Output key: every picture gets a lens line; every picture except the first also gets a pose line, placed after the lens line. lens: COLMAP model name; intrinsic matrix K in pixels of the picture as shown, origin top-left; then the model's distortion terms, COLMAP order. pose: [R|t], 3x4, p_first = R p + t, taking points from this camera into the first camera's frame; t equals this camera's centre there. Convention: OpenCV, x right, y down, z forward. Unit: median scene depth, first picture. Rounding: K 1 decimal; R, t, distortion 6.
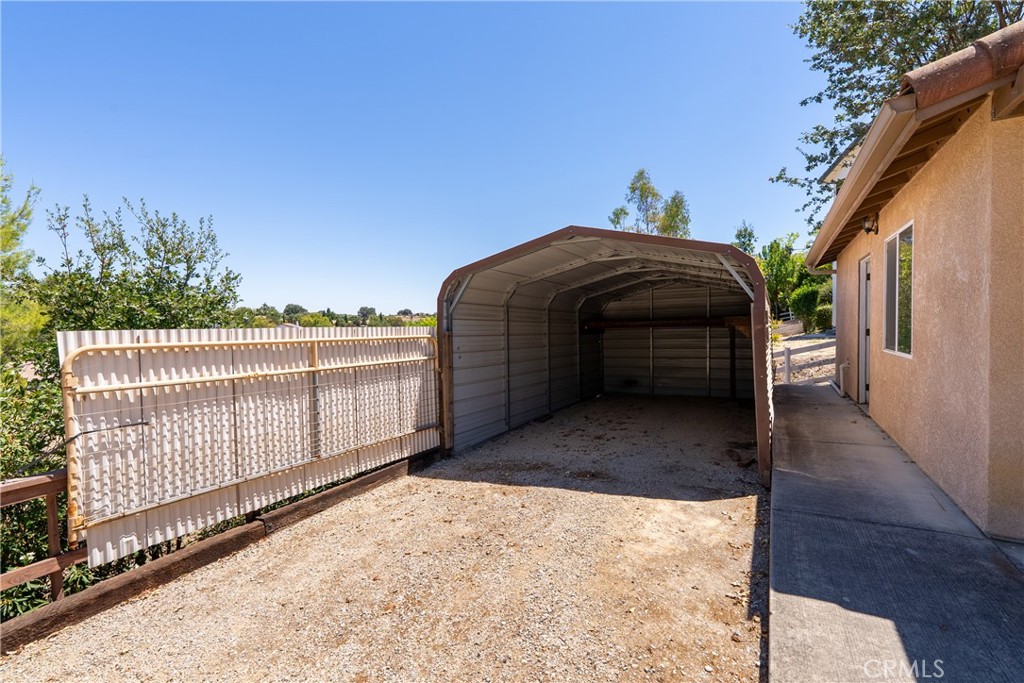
lens RADIAL K [[460.4, 0, 512.3], [0, 460.4, 338.4], [0, 0, 1]] dist [-0.007731, 0.002019]
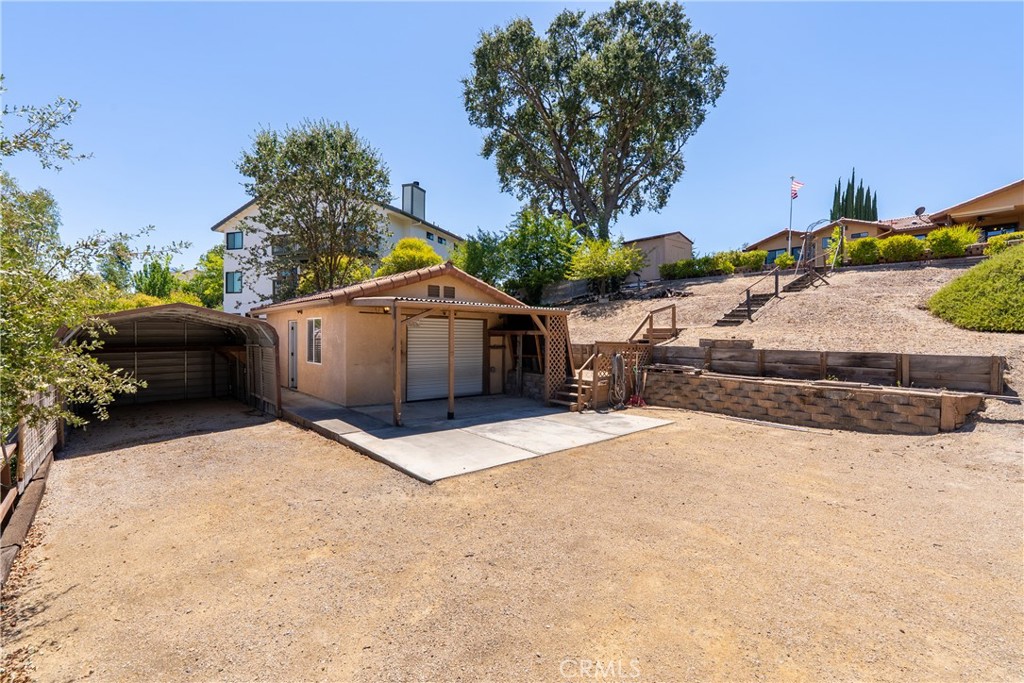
lens RADIAL K [[460.4, 0, 512.0], [0, 460.4, 340.3], [0, 0, 1]] dist [-0.007731, 0.002019]
pose [[0.330415, 0.003047, 0.943831, -1.781366], [0.017653, 0.999800, -0.009408, -0.072244], [-0.943671, 0.019770, 0.330295, -1.337851]]
